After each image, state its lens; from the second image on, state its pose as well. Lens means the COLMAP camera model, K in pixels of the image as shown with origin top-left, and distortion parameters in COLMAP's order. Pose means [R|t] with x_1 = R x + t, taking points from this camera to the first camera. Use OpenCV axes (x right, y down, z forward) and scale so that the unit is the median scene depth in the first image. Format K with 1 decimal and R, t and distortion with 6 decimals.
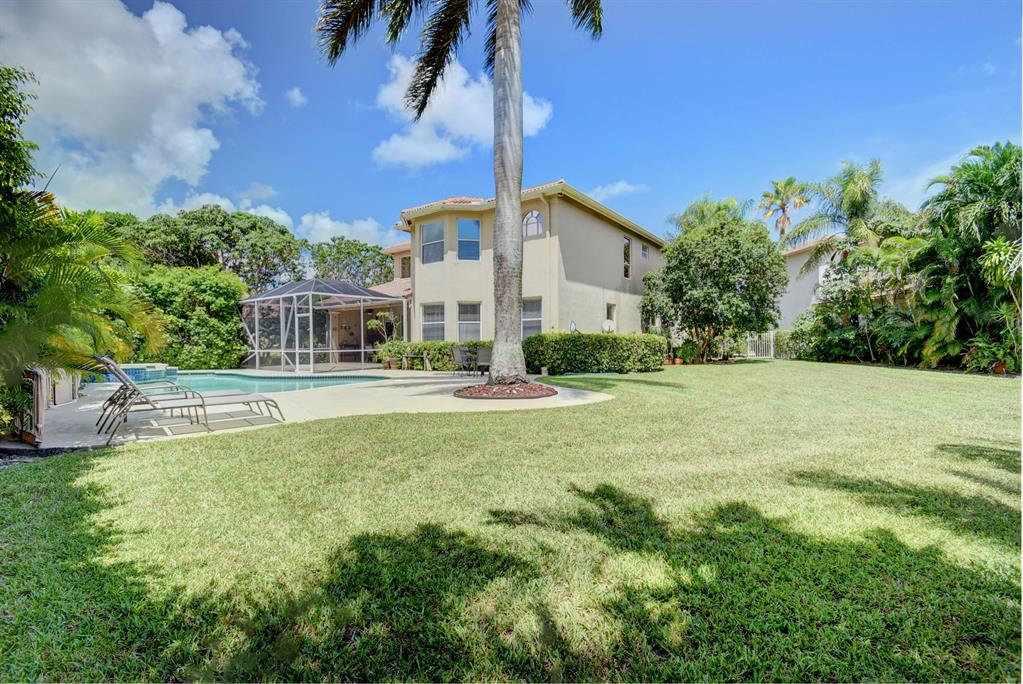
lens RADIAL K [[442.6, 0, 511.5], [0, 442.6, 342.0], [0, 0, 1]] dist [-0.001225, -0.000289]
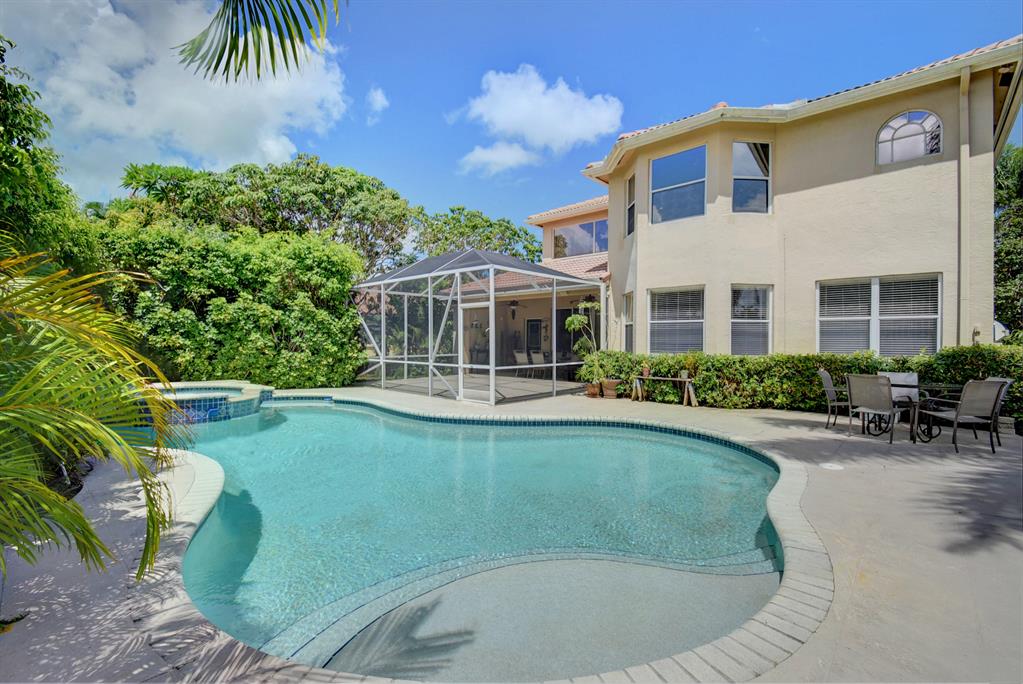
lens RADIAL K [[437.7, 0, 511.5], [0, 437.7, 342.0], [0, 0, 1]] dist [0.029725, -0.019631]
pose [[0.995109, 0.016800, -0.097339, -0.335527], [-0.016454, 0.999855, 0.004348, -0.013859], [0.097398, -0.002725, 0.995242, 0.384224]]
